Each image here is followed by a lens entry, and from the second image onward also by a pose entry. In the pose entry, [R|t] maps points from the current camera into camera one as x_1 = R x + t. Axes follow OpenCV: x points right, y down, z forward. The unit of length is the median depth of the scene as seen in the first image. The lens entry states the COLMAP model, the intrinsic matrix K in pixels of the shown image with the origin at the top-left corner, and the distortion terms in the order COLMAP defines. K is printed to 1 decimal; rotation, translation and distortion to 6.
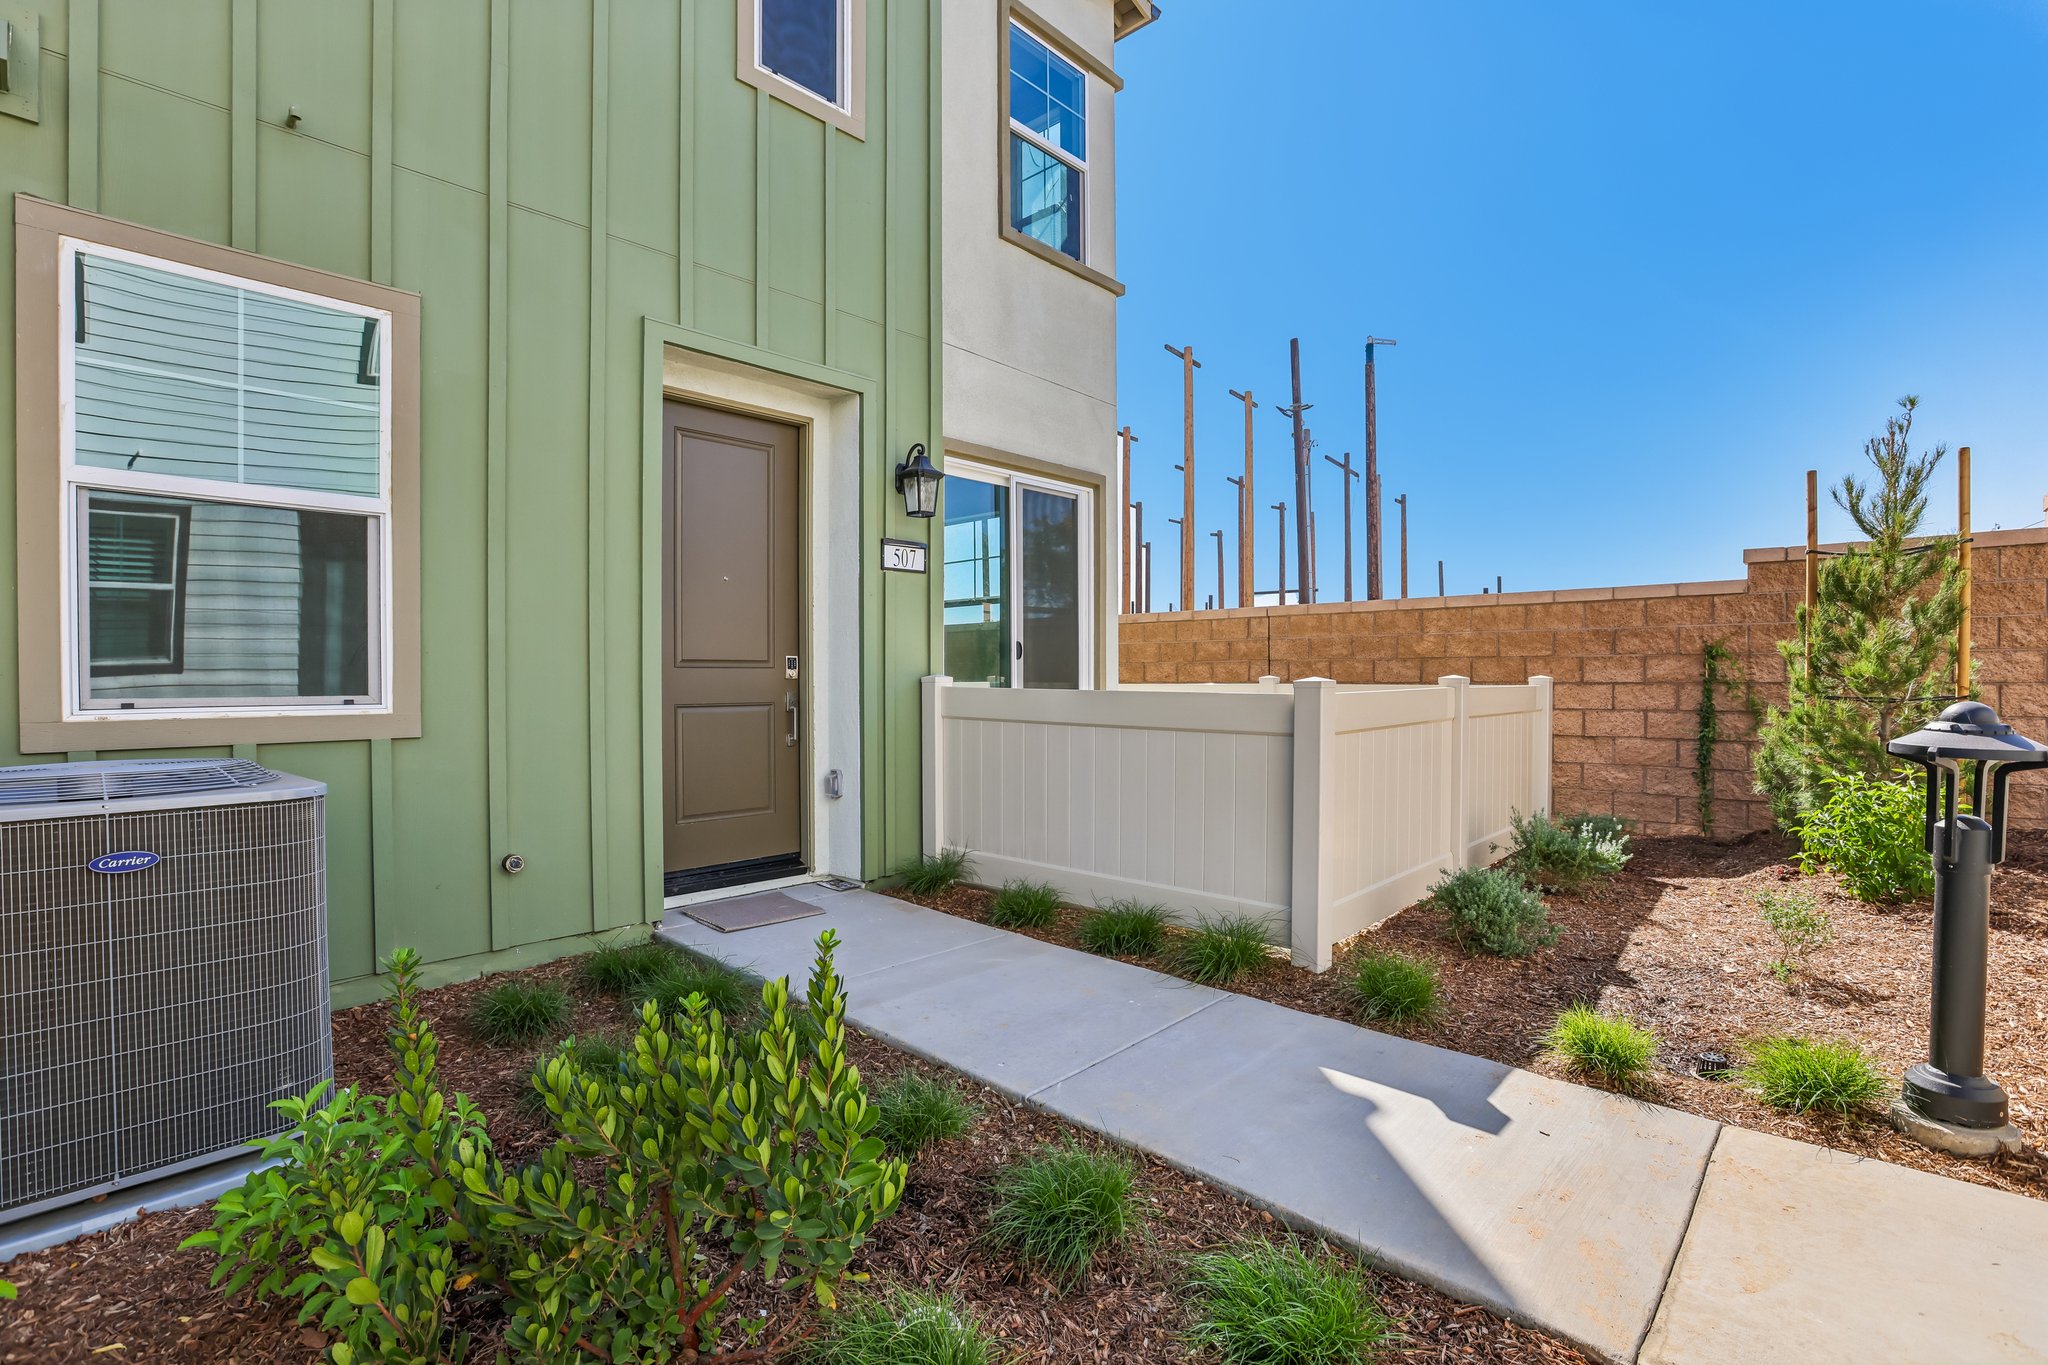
lens RADIAL K [[928.8, 0, 1024.6], [0, 928.8, 679.6], [0, 0, 1]] dist [-0.034222, 0.015841]
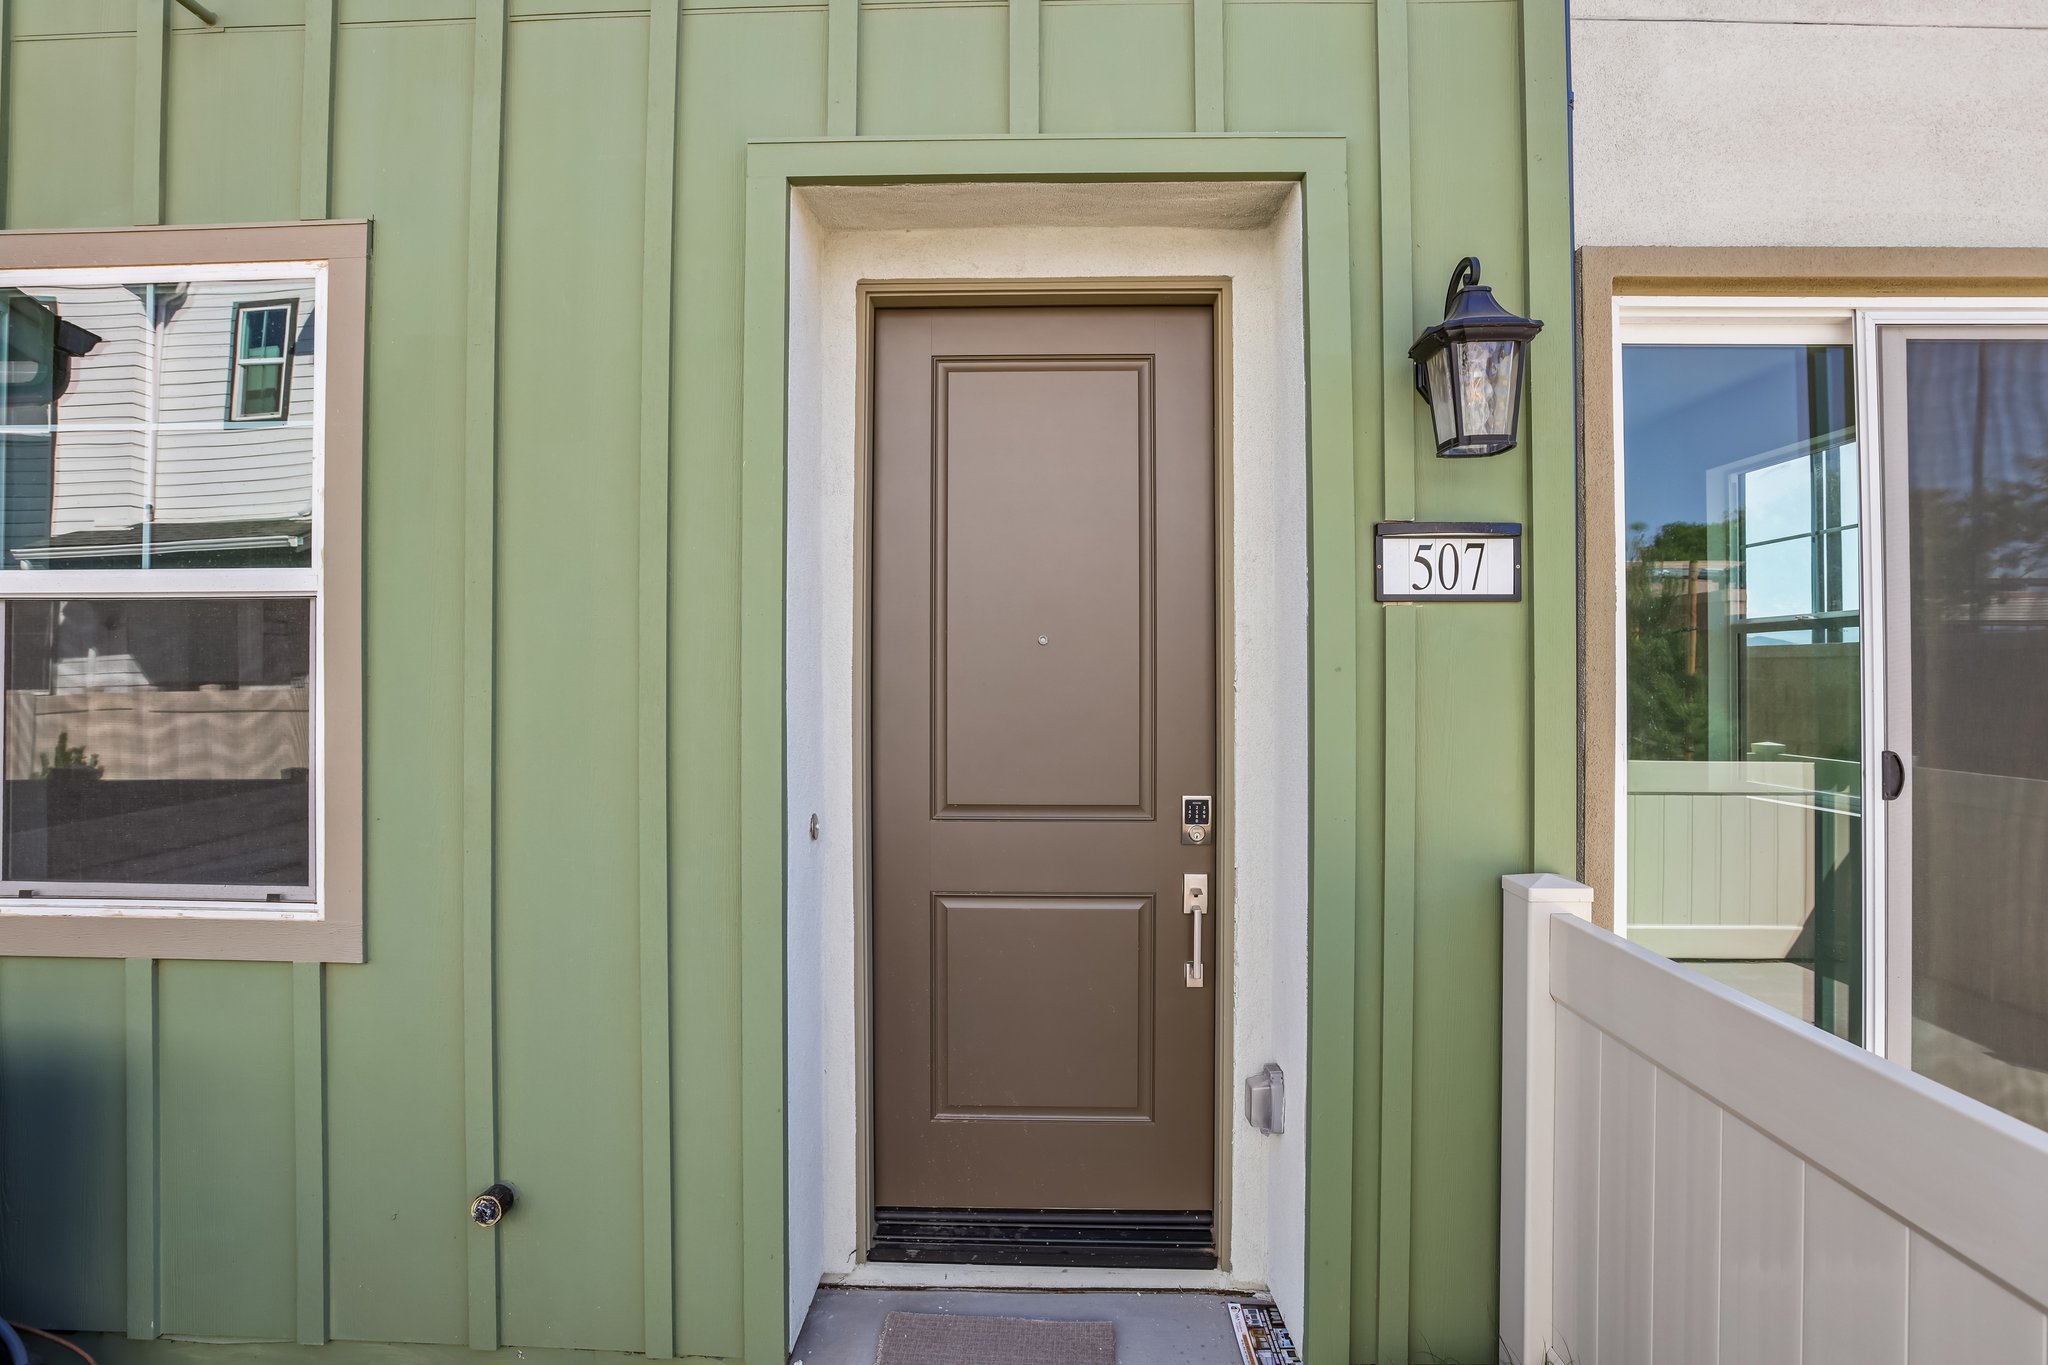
lens RADIAL K [[928.8, 0, 1010.0], [0, 928.8, 666.6], [0, 0, 1]] dist [-0.034222, 0.015841]
pose [[0.672389, -0.001772, -0.740196, 0.033491], [-0.011262, 0.999857, -0.012624, -0.083342], [0.740112, 0.016824, 0.672273, 0.614520]]
